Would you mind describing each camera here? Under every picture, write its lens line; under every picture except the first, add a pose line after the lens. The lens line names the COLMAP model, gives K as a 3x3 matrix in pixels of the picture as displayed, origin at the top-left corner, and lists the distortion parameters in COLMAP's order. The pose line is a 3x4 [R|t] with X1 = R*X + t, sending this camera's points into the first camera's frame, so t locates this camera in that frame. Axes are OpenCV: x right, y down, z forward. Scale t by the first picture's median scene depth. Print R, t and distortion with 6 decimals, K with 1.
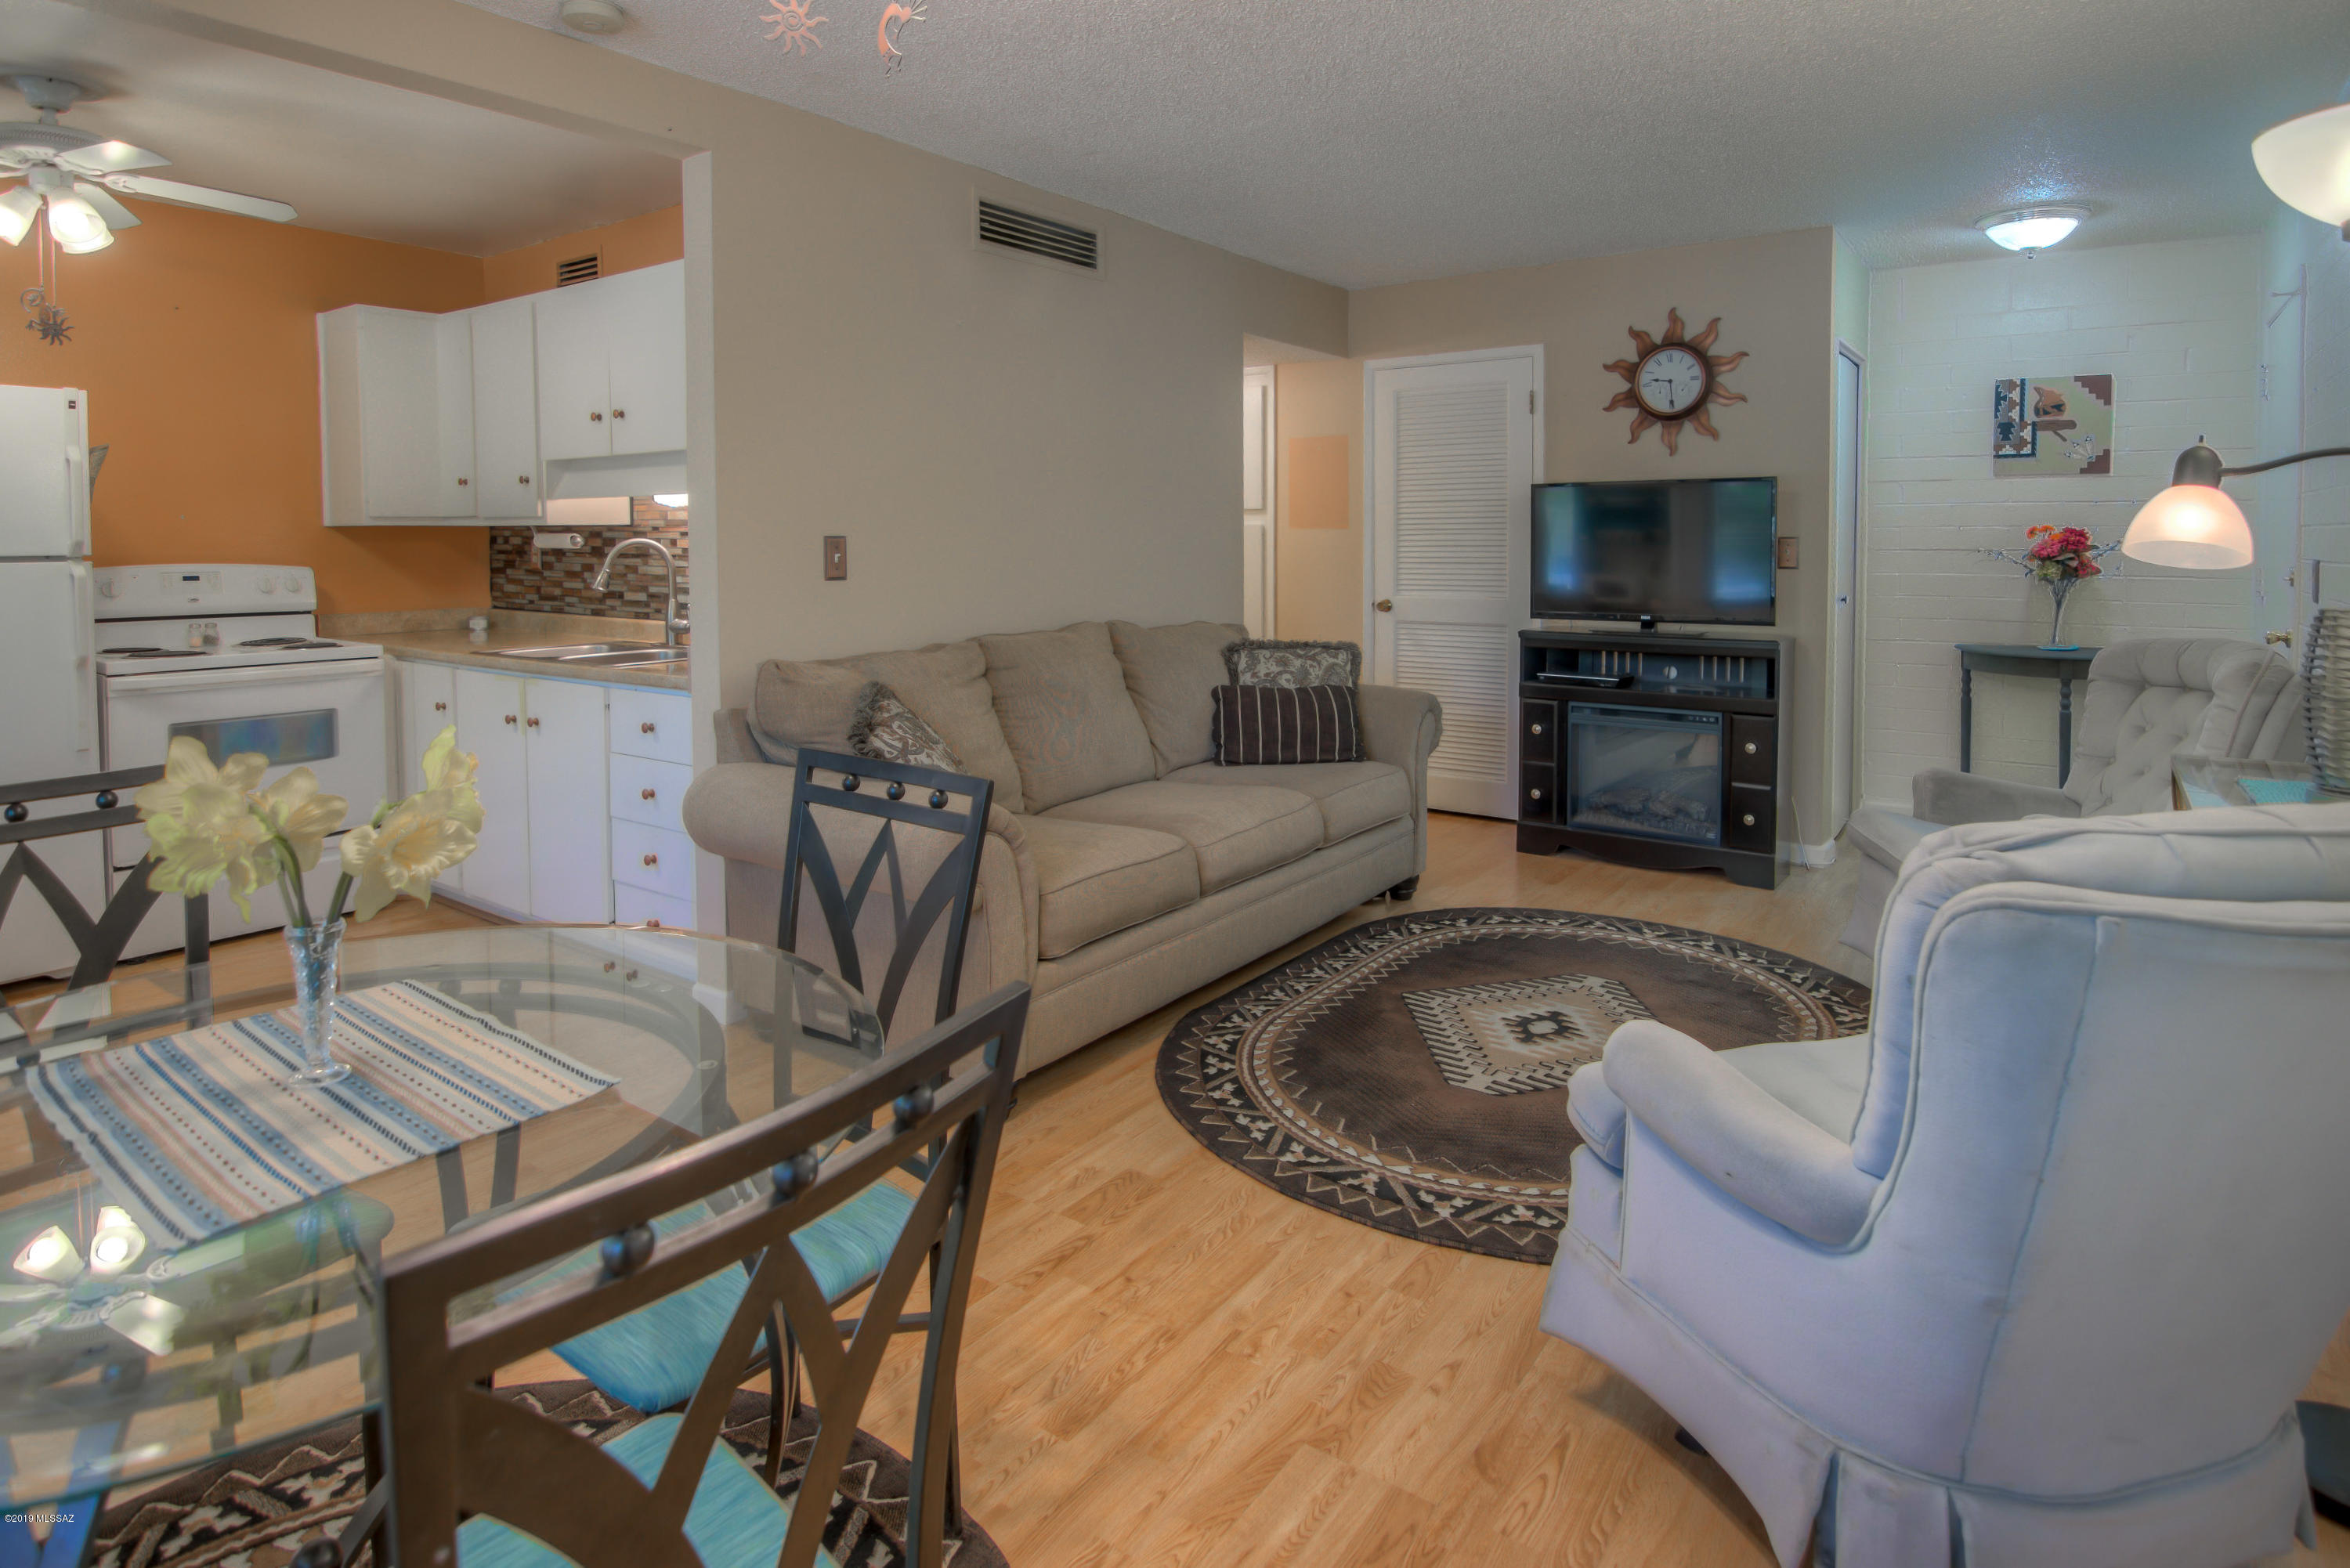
lens RADIAL K [[1253.6, 0, 1129.8], [0, 1253.6, 643.3], [0, 0, 1]] dist [-0.004312, -0.001528]
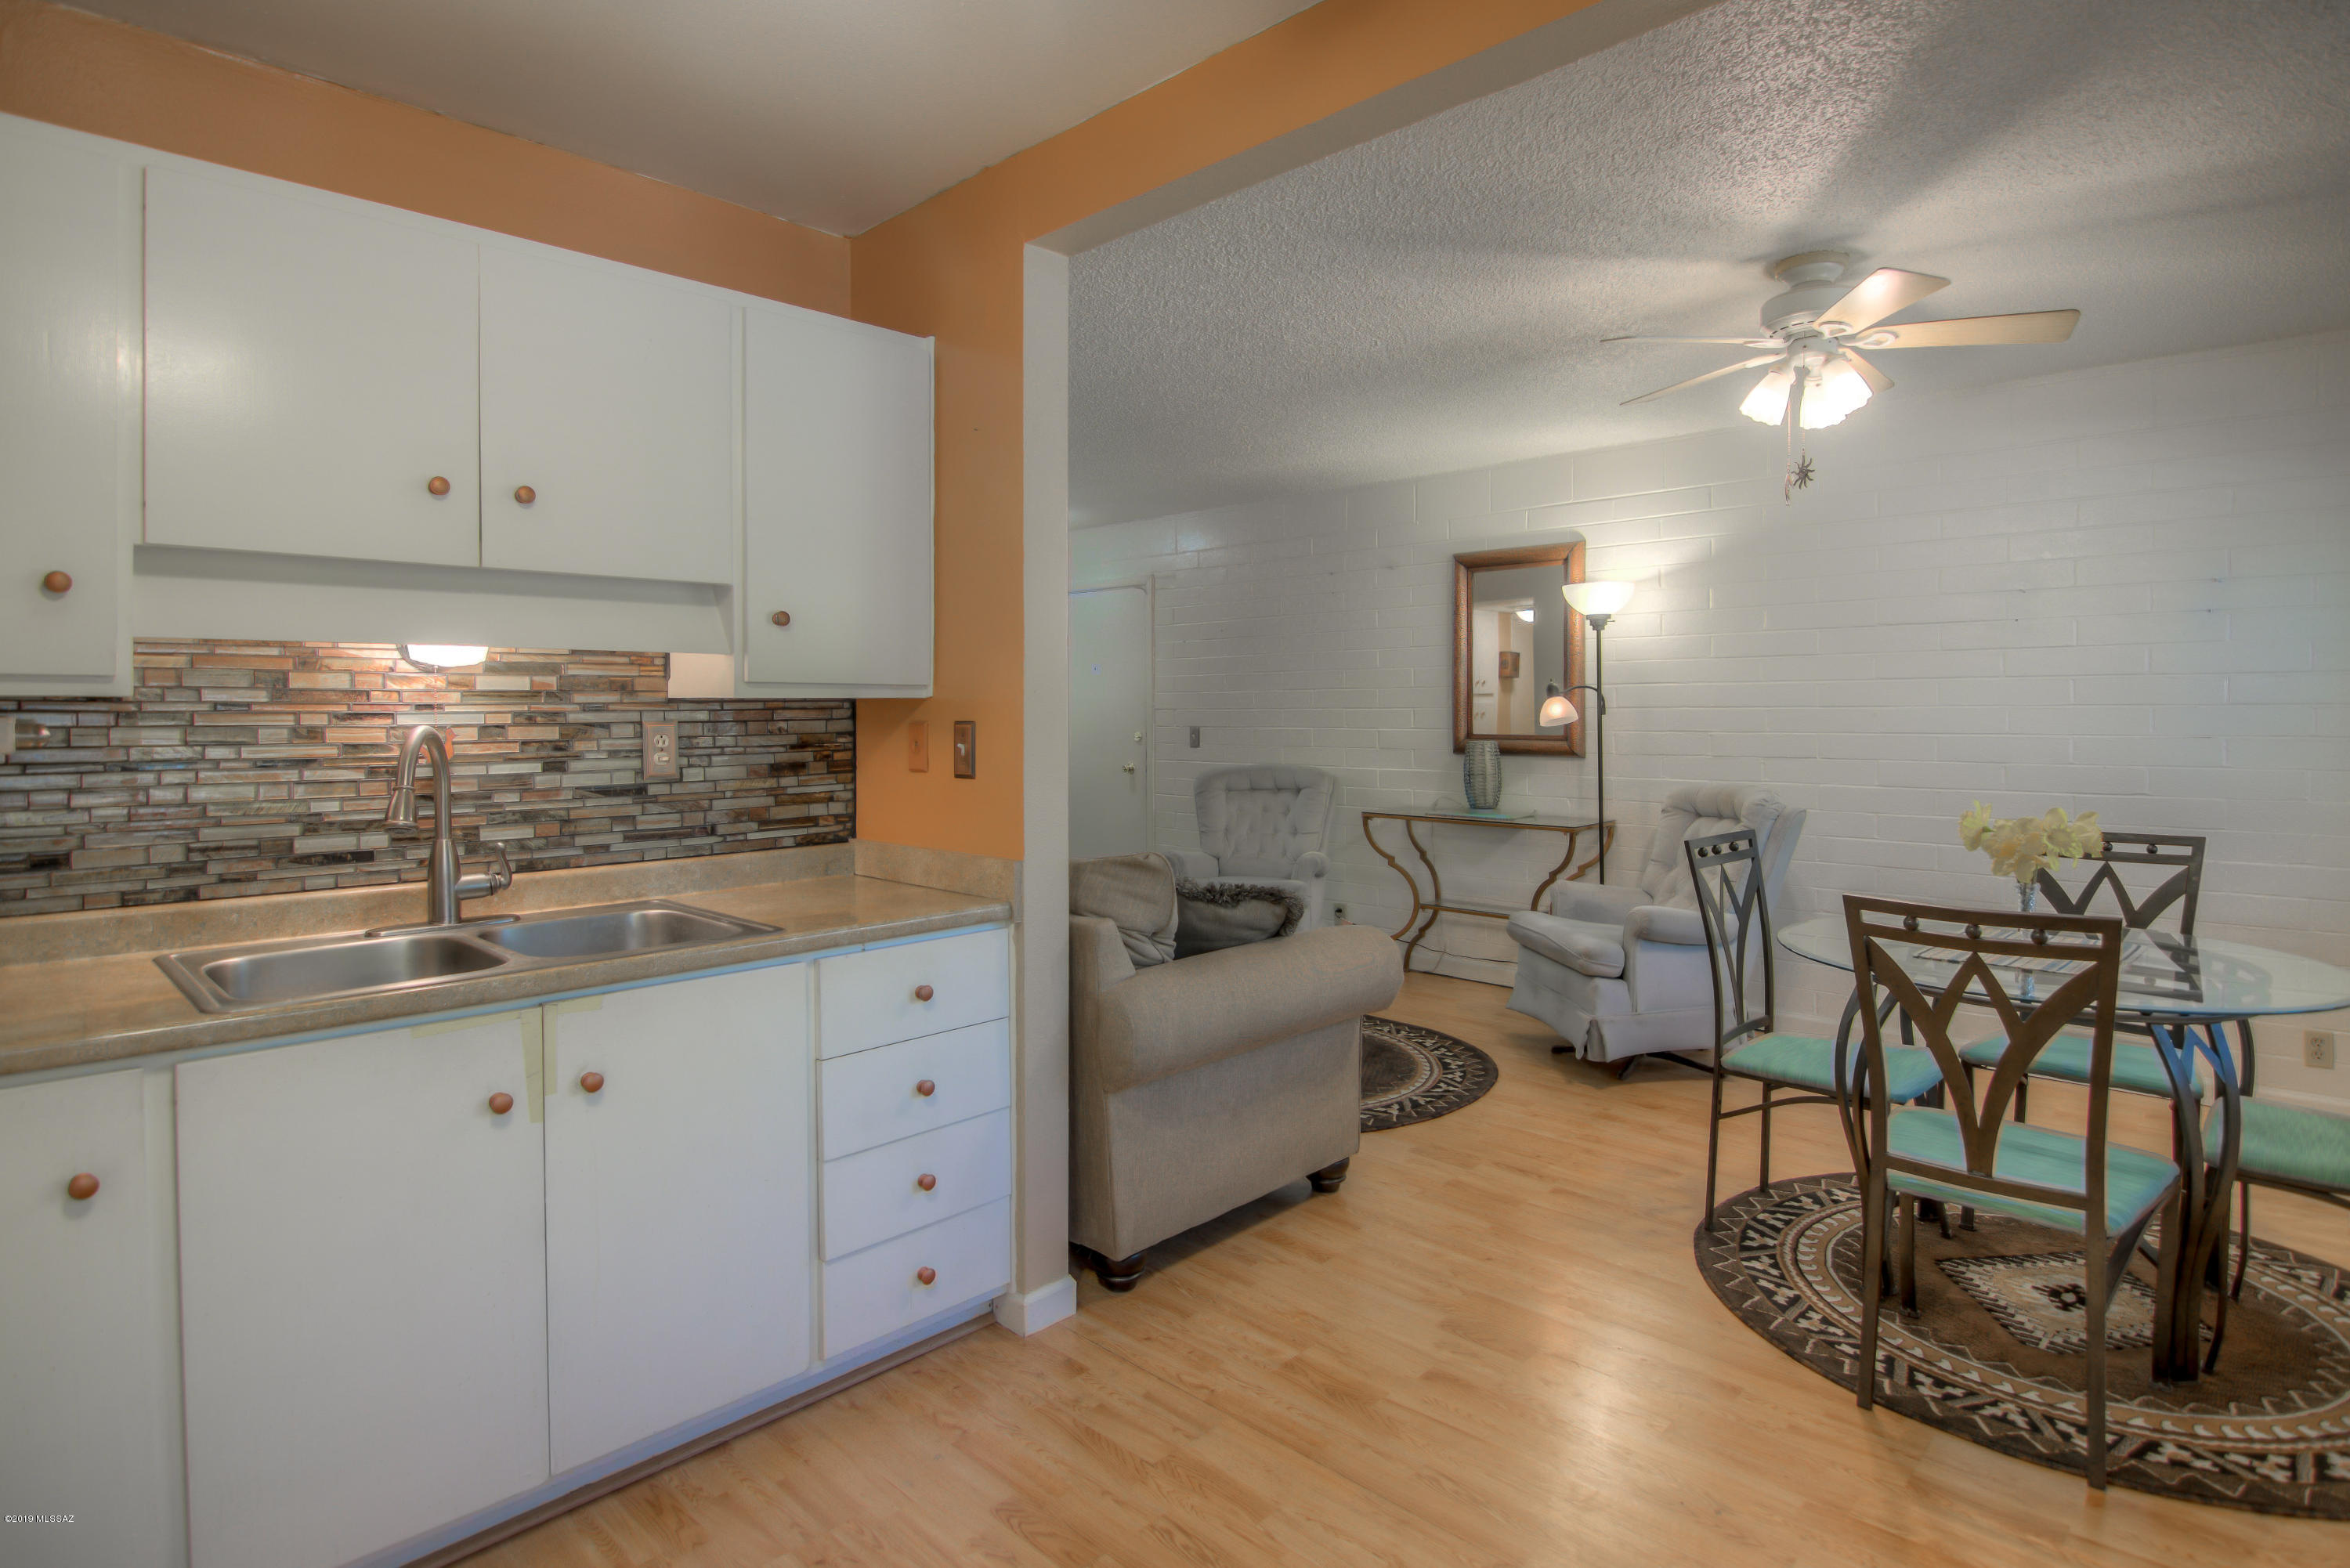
lens RADIAL K [[1253.6, 0, 1169.5], [0, 1253.6, 802.9], [0, 0, 1]] dist [-0.004312, -0.001528]
pose [[0.122274, -0.064827, 0.990377, -0.786269], [0.091233, 0.994374, 0.053825, -0.046761], [-0.988294, 0.083774, 0.127501, 0.571071]]
